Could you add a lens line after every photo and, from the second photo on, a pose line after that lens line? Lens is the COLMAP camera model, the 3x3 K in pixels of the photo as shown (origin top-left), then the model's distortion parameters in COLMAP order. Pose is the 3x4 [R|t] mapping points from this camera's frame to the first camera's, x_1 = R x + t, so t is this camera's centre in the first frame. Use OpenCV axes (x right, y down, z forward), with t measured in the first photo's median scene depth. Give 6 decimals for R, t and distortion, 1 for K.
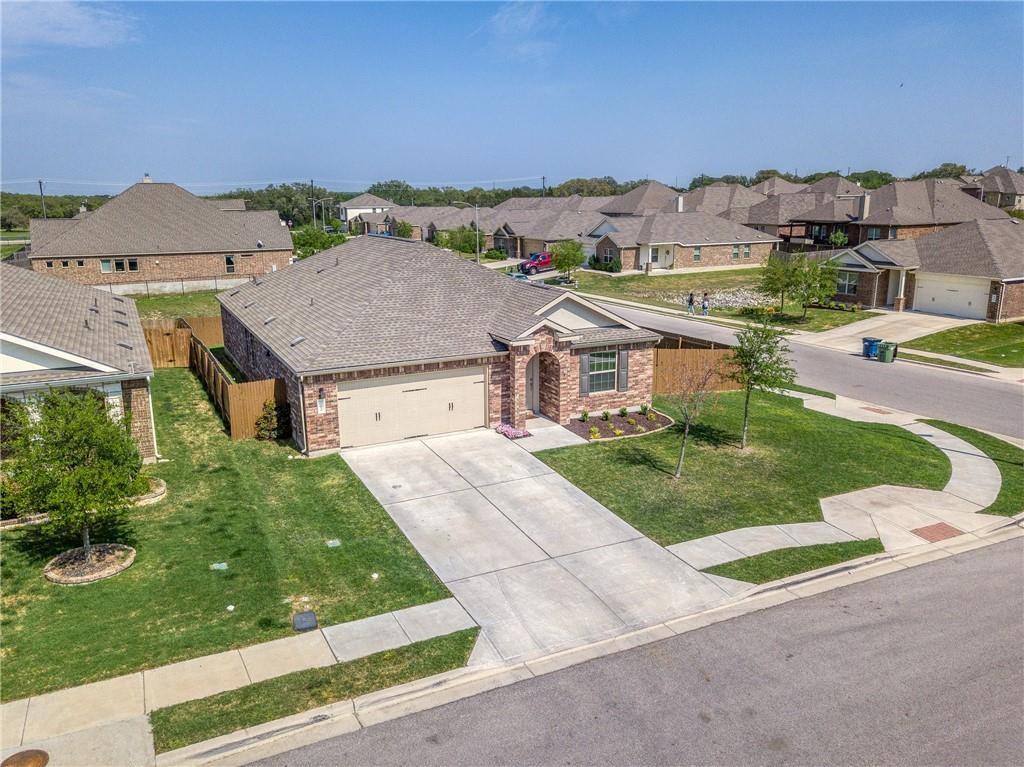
lens RADIAL K [[790.2, 0, 512.0], [0, 790.2, 383.5], [0, 0, 1]] dist [0.029944, -0.006575]
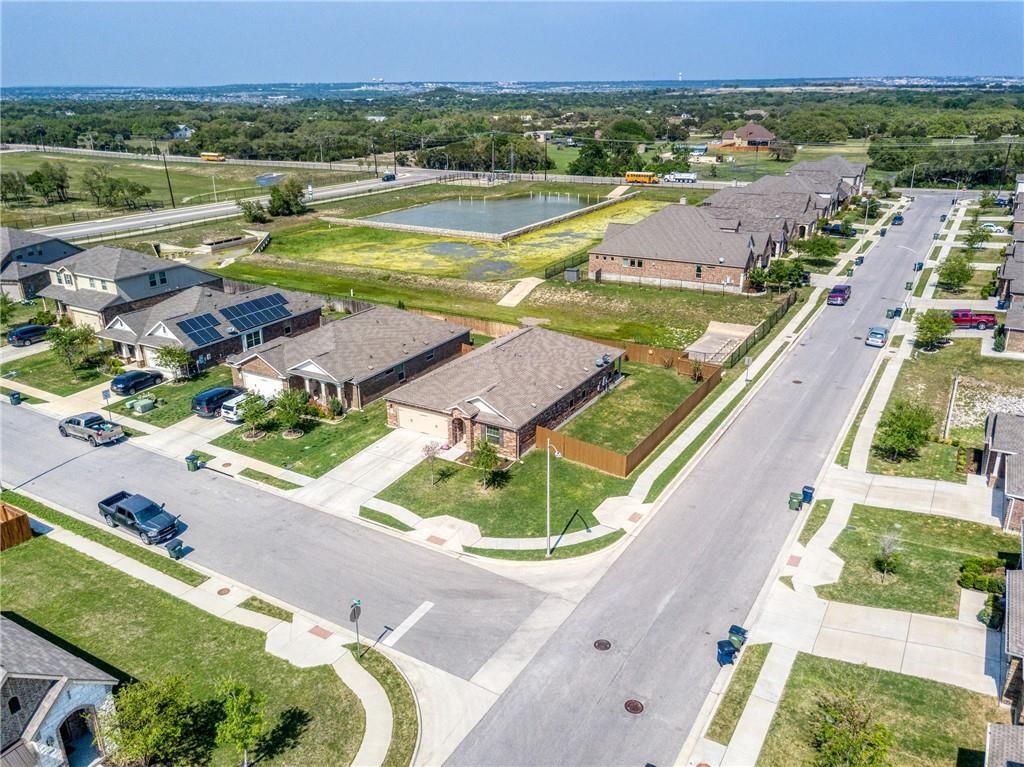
lens RADIAL K [[781.8, 0, 512.0], [0, 781.8, 383.5], [0, 0, 1]] dist [0.007417, 0.003482]
pose [[0.544502, 0.302933, -0.782144, 2.271578], [-0.189088, 0.952830, 0.237405, -0.856040], [0.817168, 0.018627, 0.576099, -0.232328]]
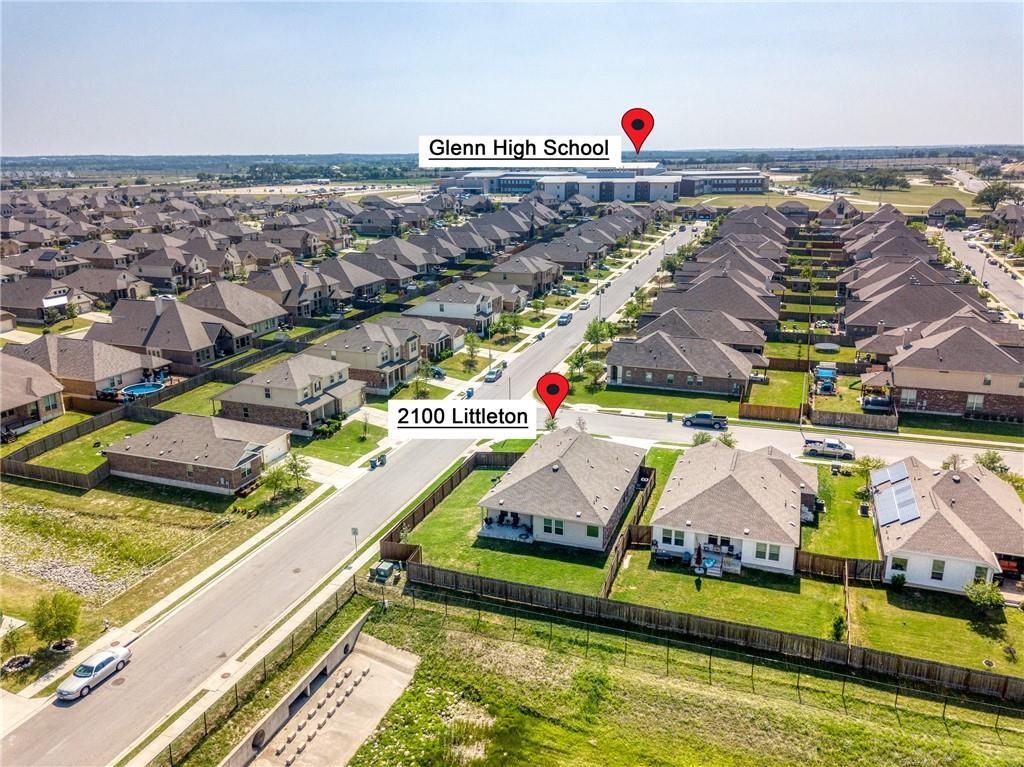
lens RADIAL K [[781.8, 0, 512.0], [0, 781.8, 383.5], [0, 0, 1]] dist [0.007417, 0.003482]
pose [[-0.685627, -0.190970, 0.702457, -2.695086], [0.184865, 0.887664, 0.421756, -2.240518], [-0.704089, 0.419027, -0.573302, 3.852748]]
